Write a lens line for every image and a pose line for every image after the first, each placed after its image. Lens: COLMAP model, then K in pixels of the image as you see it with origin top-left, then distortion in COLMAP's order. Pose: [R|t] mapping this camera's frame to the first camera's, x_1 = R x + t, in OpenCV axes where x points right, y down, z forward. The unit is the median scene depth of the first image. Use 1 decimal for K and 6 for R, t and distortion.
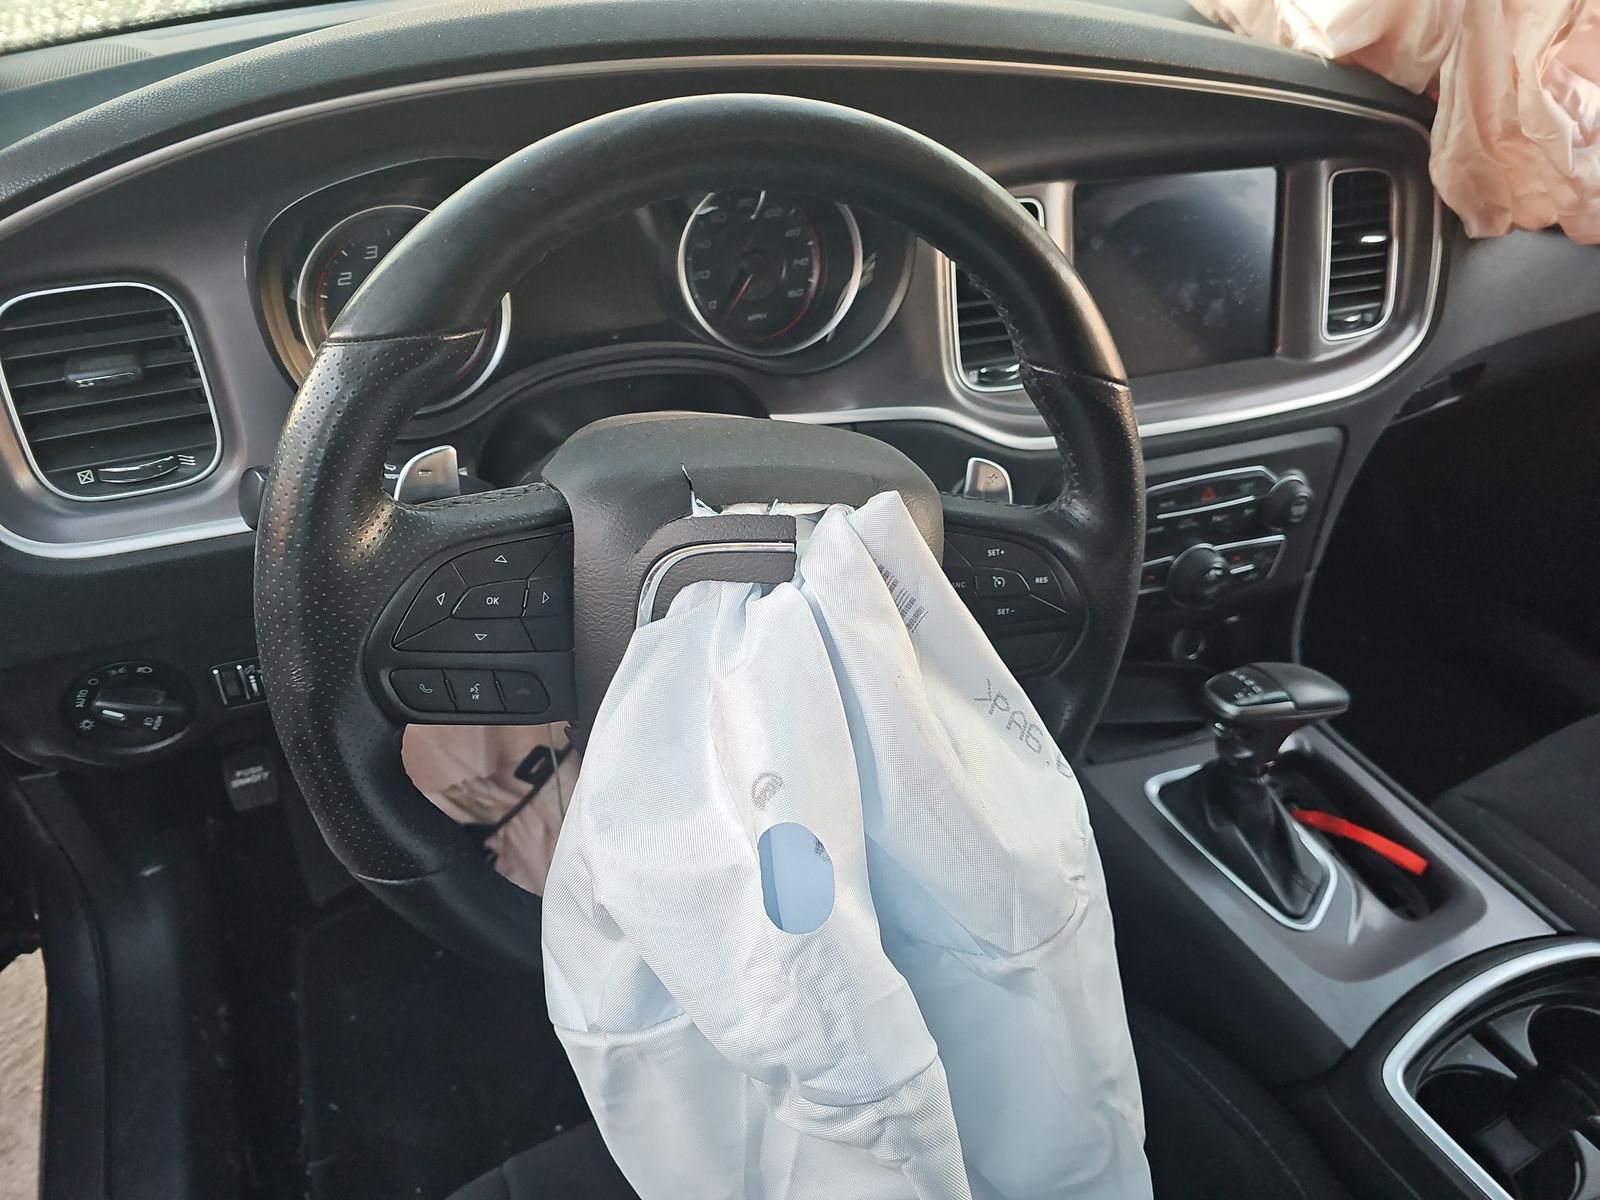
lens RADIAL K [[1072.6, 0, 801.0], [0, 1072.6, 600.6], [0, 0, 1]] dist [0.001847, 0.000071]
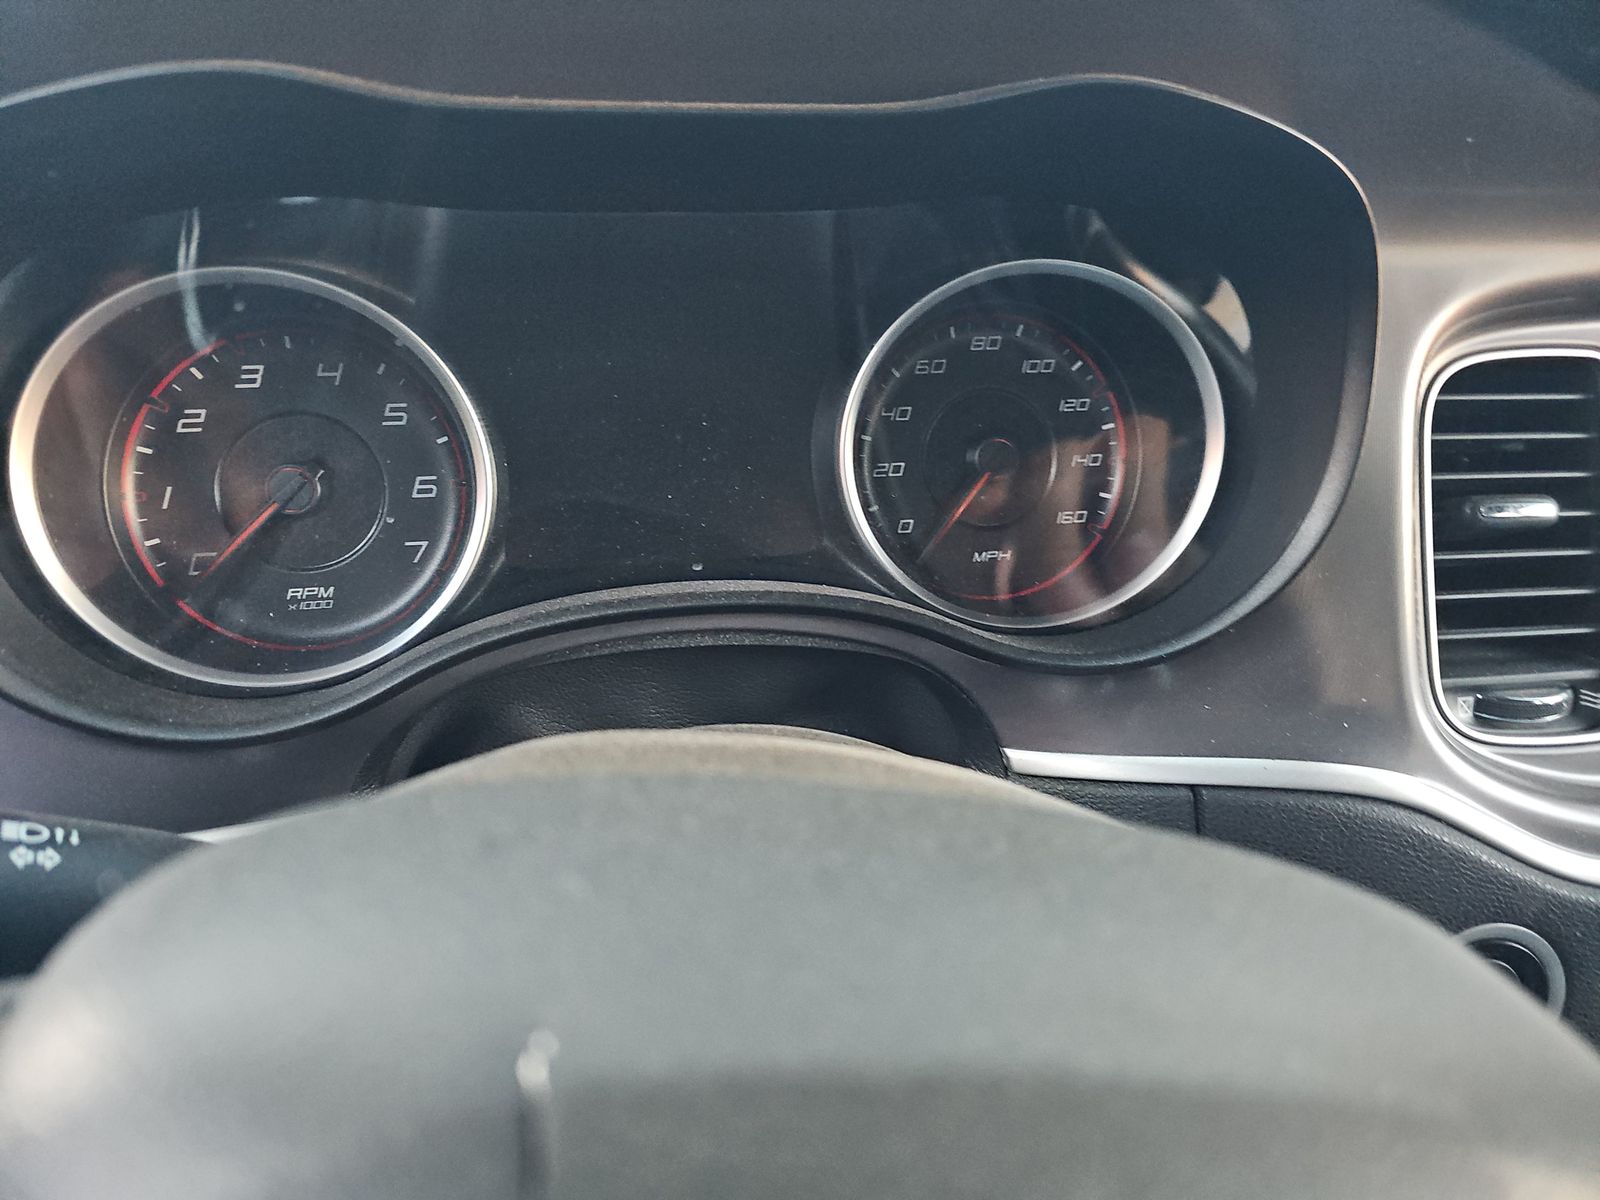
lens RADIAL K [[1072.6, 0, 799.7], [0, 1072.6, 601.4], [0, 0, 1]] dist [0.001847, 0.000071]
pose [[0.973545, 0.060304, -0.220393, -0.016750], [-0.120919, 0.954384, -0.273001, -0.096254], [0.193877, 0.292428, 0.936428, 0.520028]]
